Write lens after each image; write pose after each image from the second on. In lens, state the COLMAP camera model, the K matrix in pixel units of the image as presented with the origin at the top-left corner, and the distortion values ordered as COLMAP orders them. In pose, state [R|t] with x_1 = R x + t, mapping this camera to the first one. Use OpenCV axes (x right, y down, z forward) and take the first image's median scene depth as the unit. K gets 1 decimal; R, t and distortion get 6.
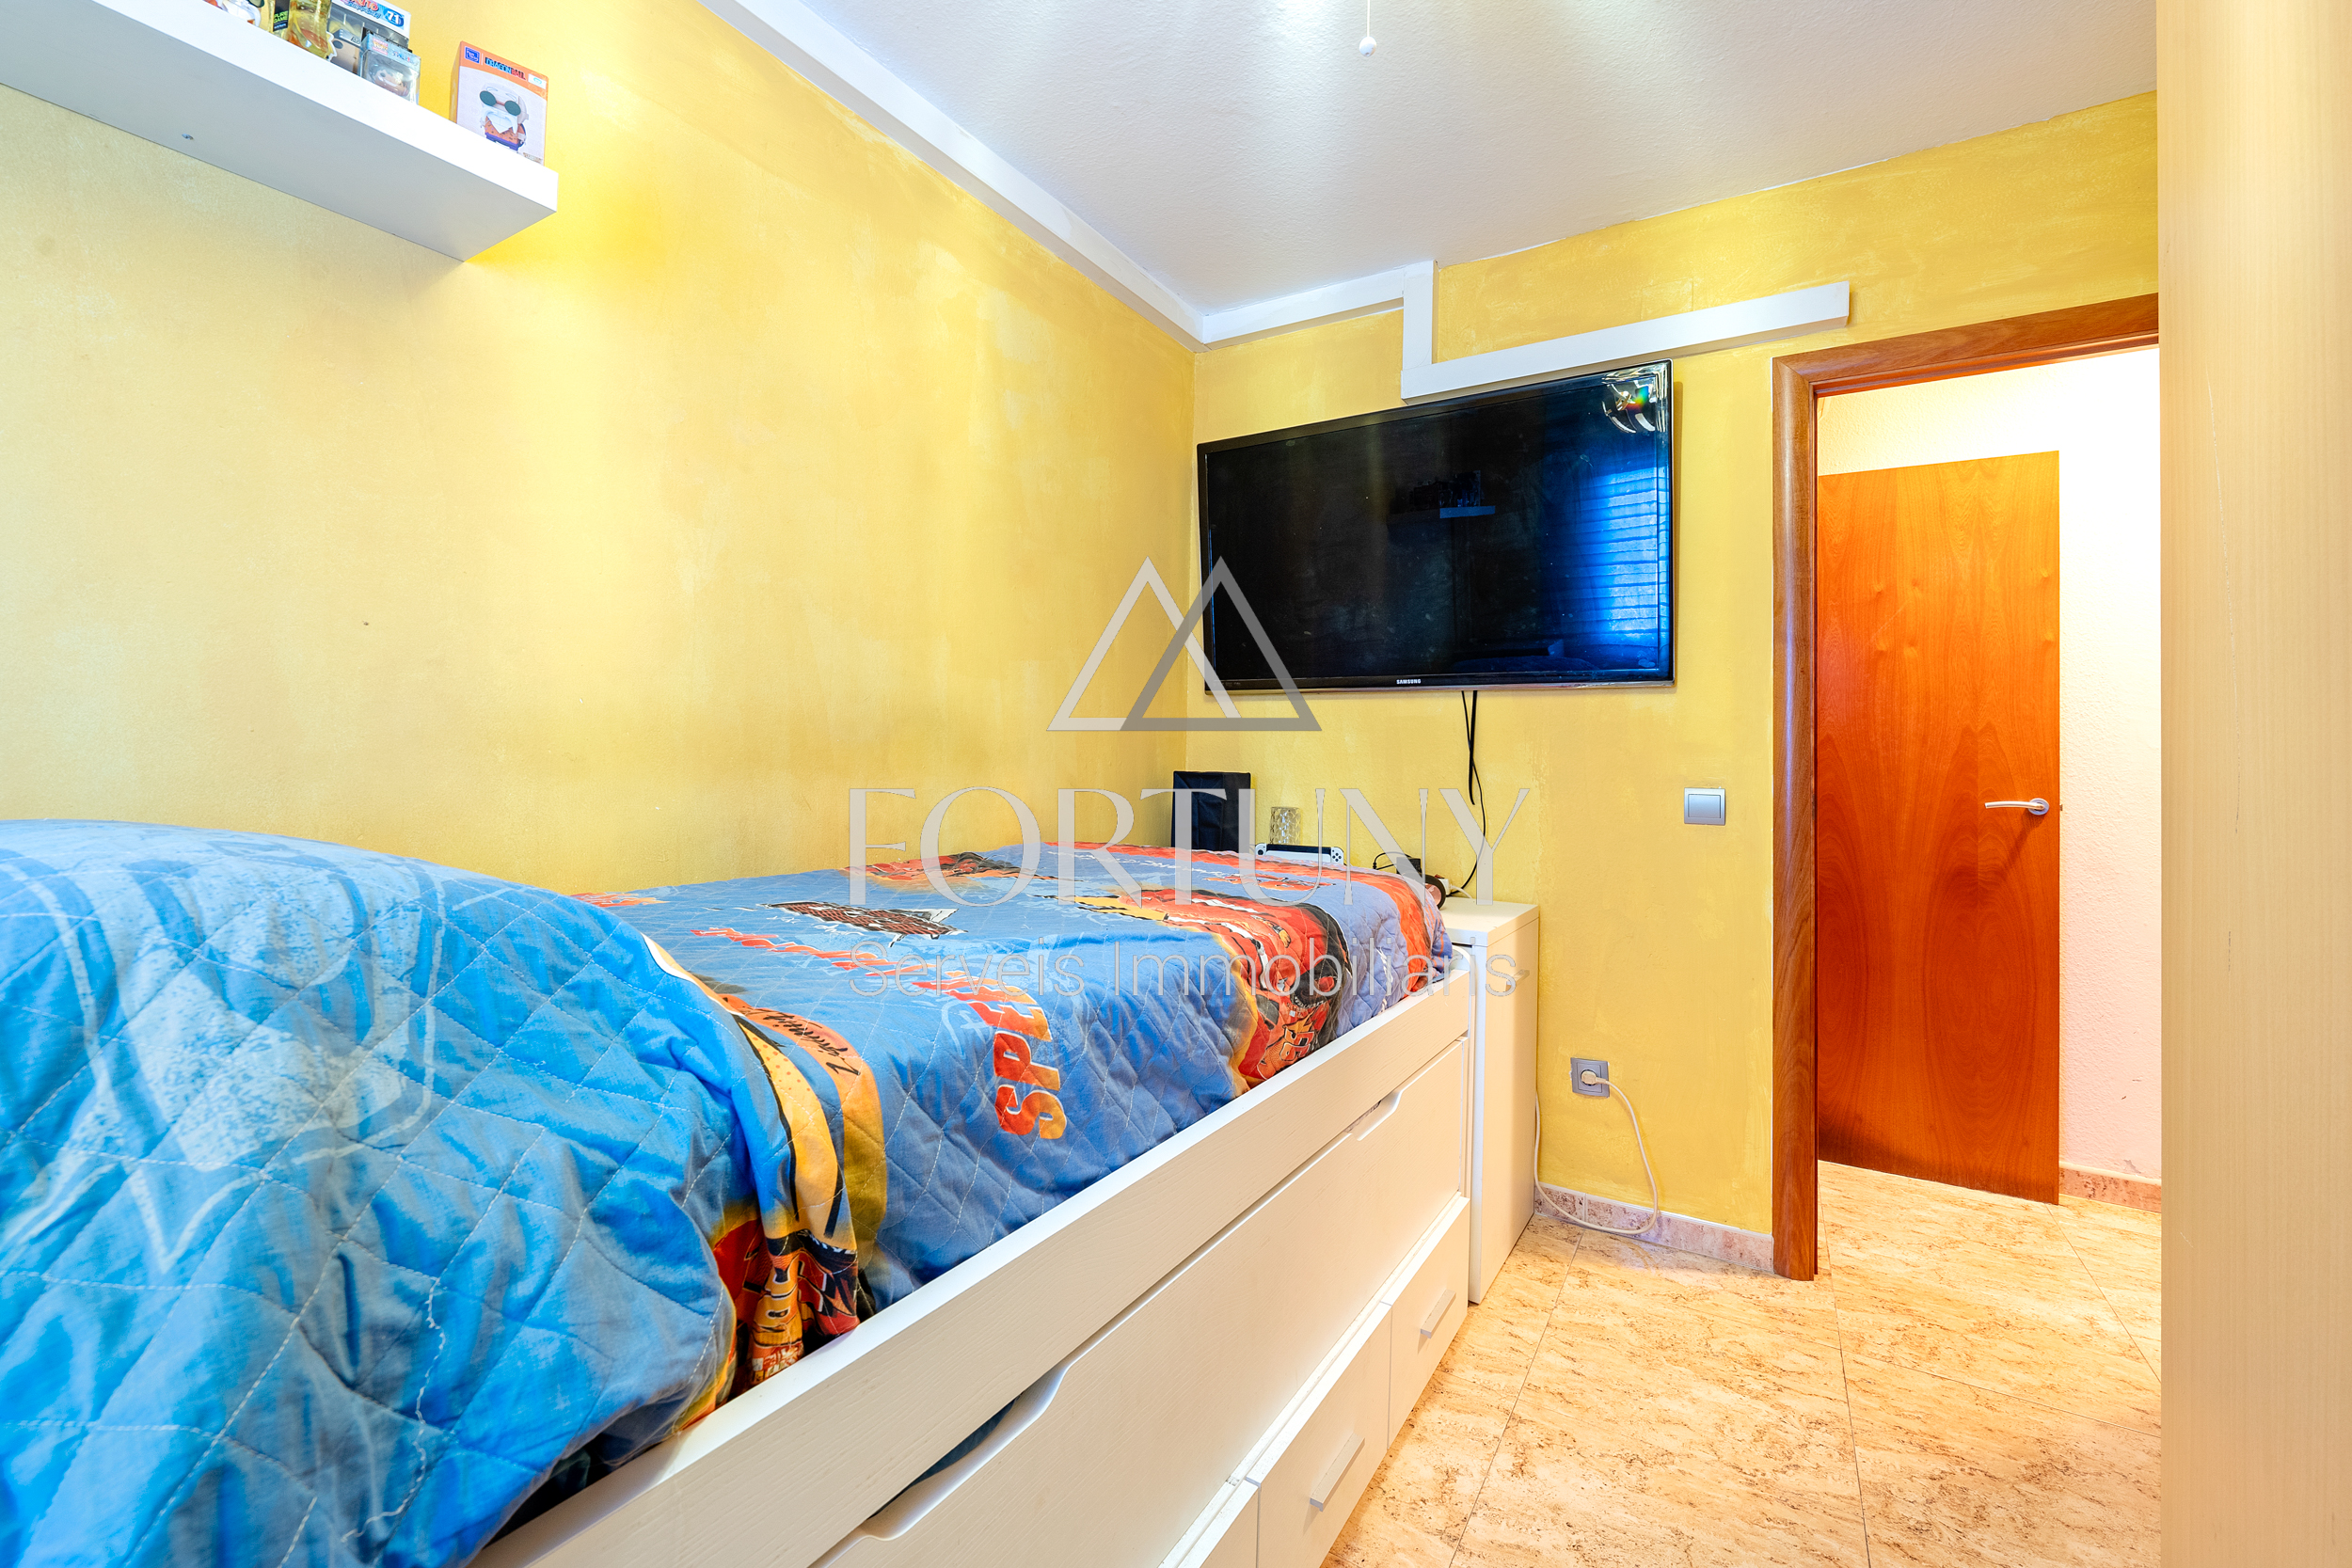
lens RADIAL K [[964.4, 0, 1172.4], [0, 964.4, 743.0], [0, 0, 1]] dist [0.000437, -0.000083]
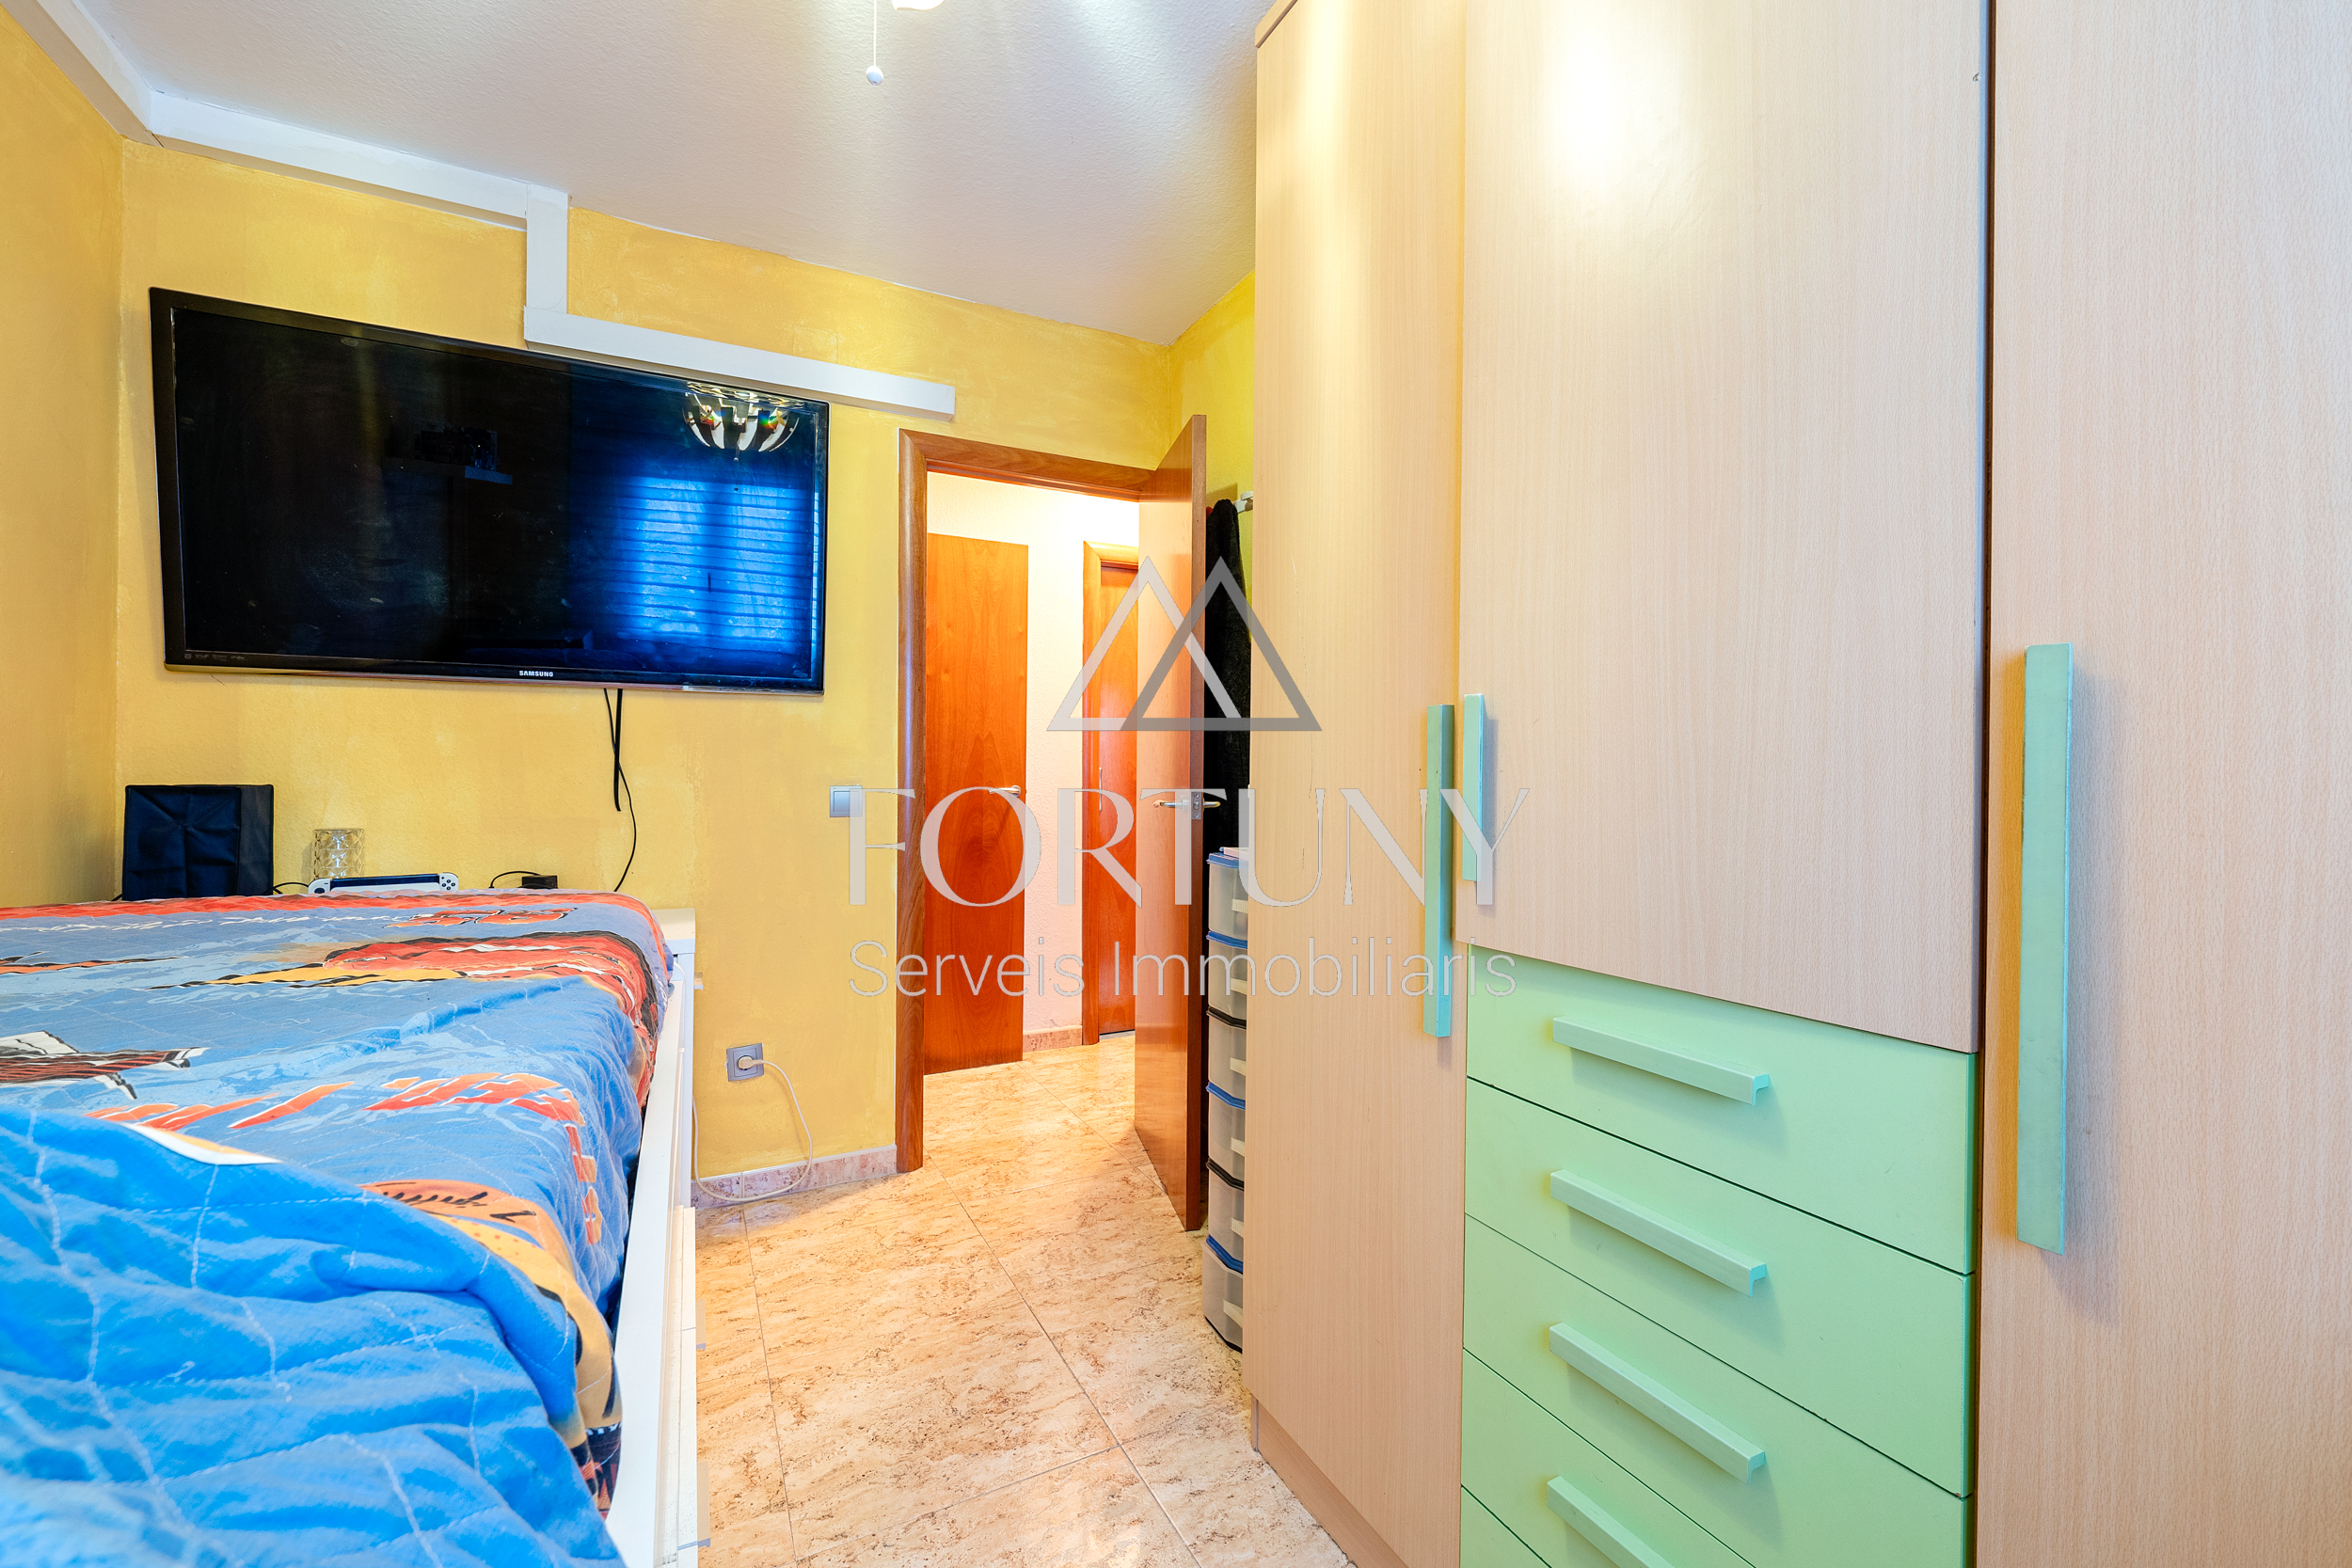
lens RADIAL K [[948.9, 0, 1169.0], [0, 948.9, 785.3], [0, 0, 1]] dist [-0.000372, -0.000001]
pose [[0.519839, -0.030416, 0.853723, -0.206489], [-0.008097, 0.999146, 0.040528, -0.002749], [-0.854226, -0.027981, 0.519149, 0.072421]]
